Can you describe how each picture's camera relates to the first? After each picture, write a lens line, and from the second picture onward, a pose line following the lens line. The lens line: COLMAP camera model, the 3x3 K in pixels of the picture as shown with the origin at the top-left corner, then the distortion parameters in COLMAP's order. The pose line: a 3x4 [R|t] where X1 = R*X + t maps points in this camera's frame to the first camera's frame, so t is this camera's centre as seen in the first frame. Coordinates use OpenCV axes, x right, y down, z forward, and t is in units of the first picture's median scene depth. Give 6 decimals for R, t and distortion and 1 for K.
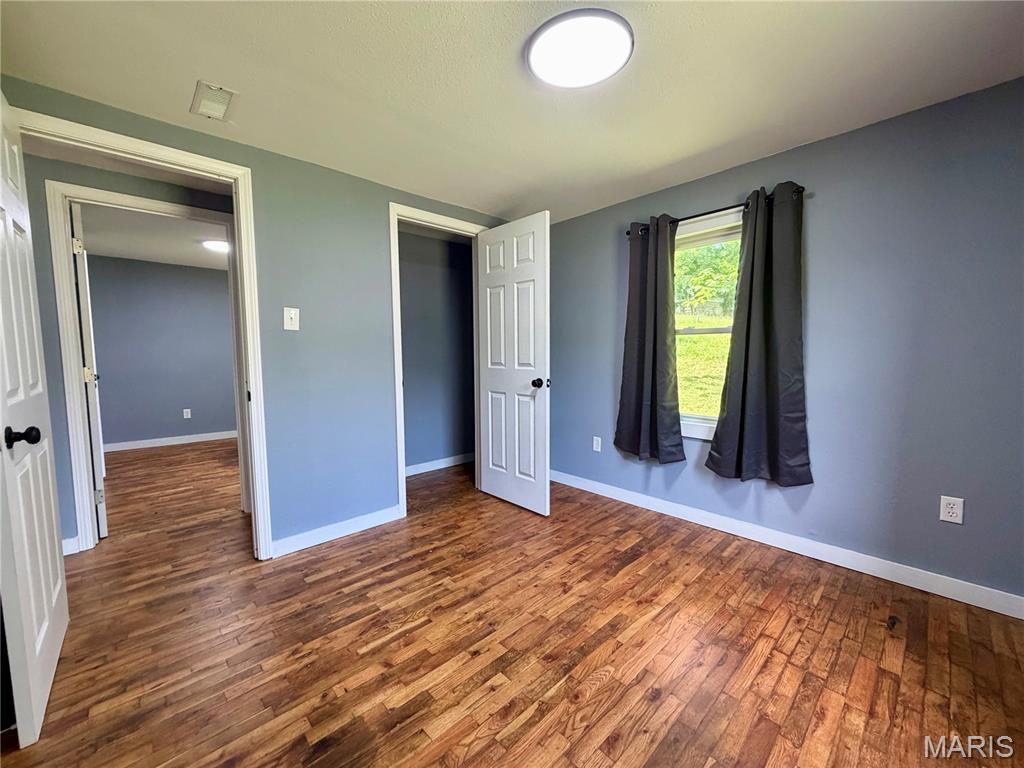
lens RADIAL K [[408.1, 0, 510.0], [0, 408.1, 382.3], [0, 0, 1]] dist [-0.000569, -0.000218]
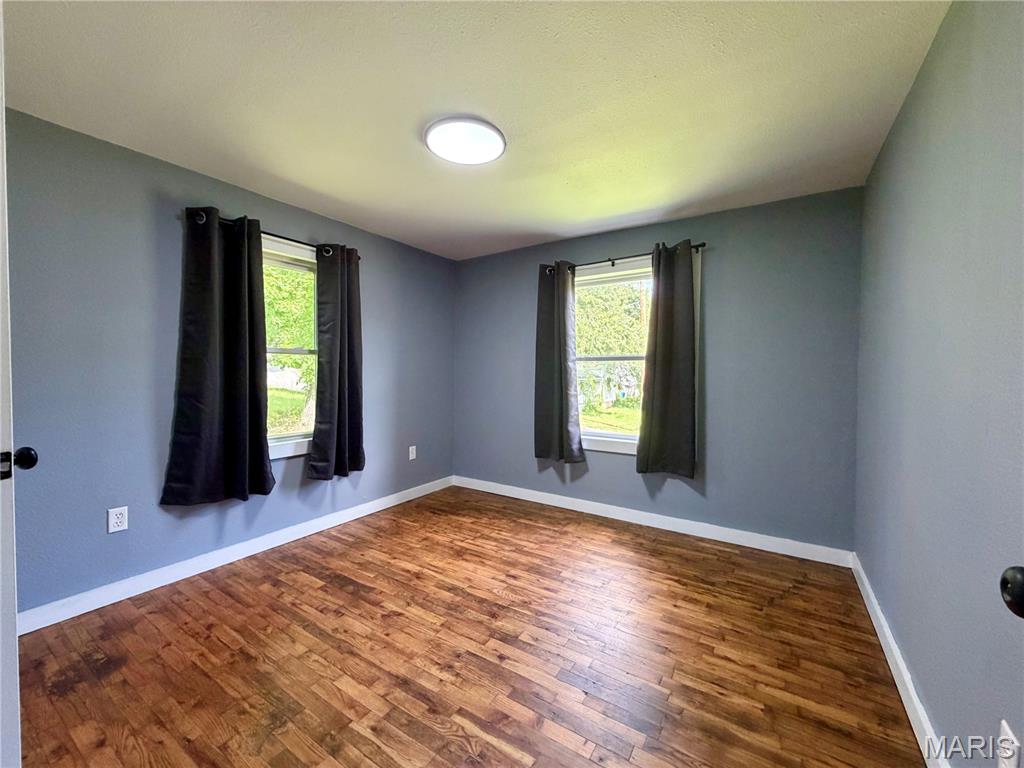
lens RADIAL K [[408.1, 0, 510.0], [0, 408.1, 382.3], [0, 0, 1]] dist [-0.000569, -0.000218]
pose [[-0.240854, -0.020069, 0.970354, -0.794172], [0.067308, 0.997034, 0.037328, -0.057478], [-0.968225, 0.074303, -0.238789, 0.855062]]
